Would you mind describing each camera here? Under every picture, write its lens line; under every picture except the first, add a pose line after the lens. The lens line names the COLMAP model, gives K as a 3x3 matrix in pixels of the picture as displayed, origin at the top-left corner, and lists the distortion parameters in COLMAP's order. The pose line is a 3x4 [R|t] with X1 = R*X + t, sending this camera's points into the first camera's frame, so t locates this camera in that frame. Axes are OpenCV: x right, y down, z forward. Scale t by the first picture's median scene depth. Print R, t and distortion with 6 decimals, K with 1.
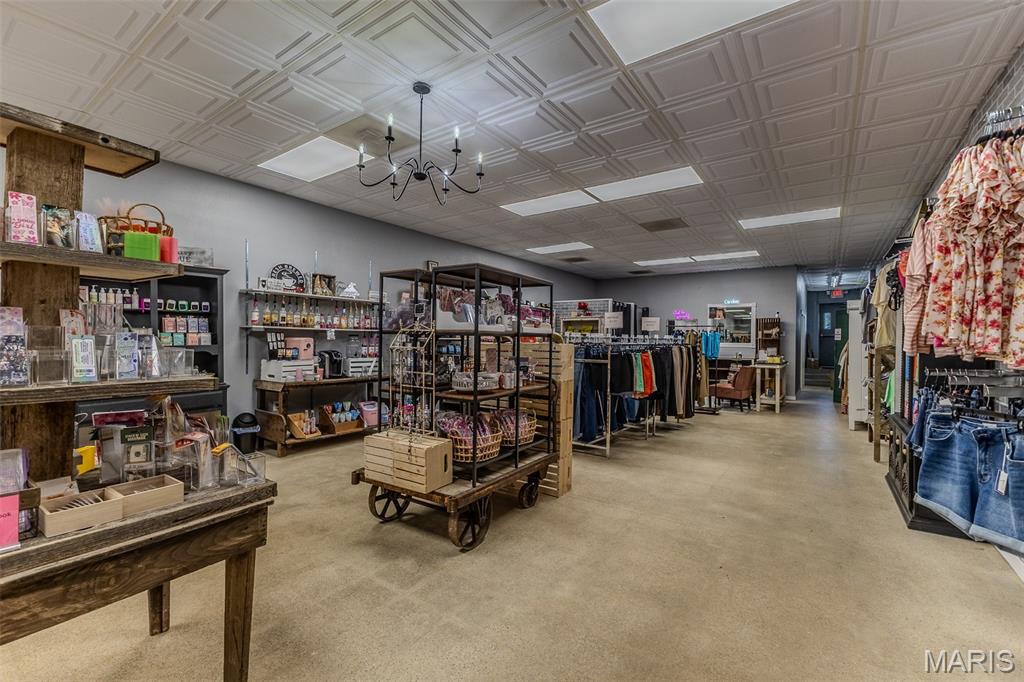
lens RADIAL K [[443.1, 0, 516.7], [0, 443.1, 338.4], [0, 0, 1]] dist [0.017618, -0.001534]
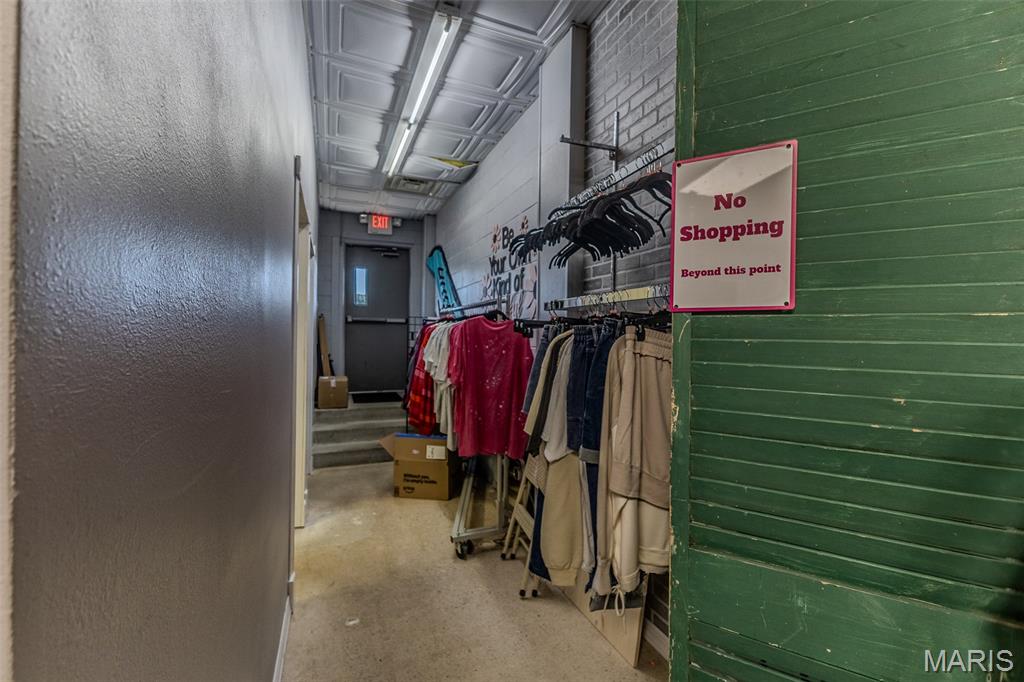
lens RADIAL K [[443.1, 0, 512.2], [0, 443.1, 339.0], [0, 0, 1]] dist [0.017618, -0.001534]
pose [[0.538157, 0.001667, 0.842843, 0.415533], [-0.011461, 0.999920, 0.005341, 0.009007], [-0.842767, -0.012534, 0.538133, 0.649438]]
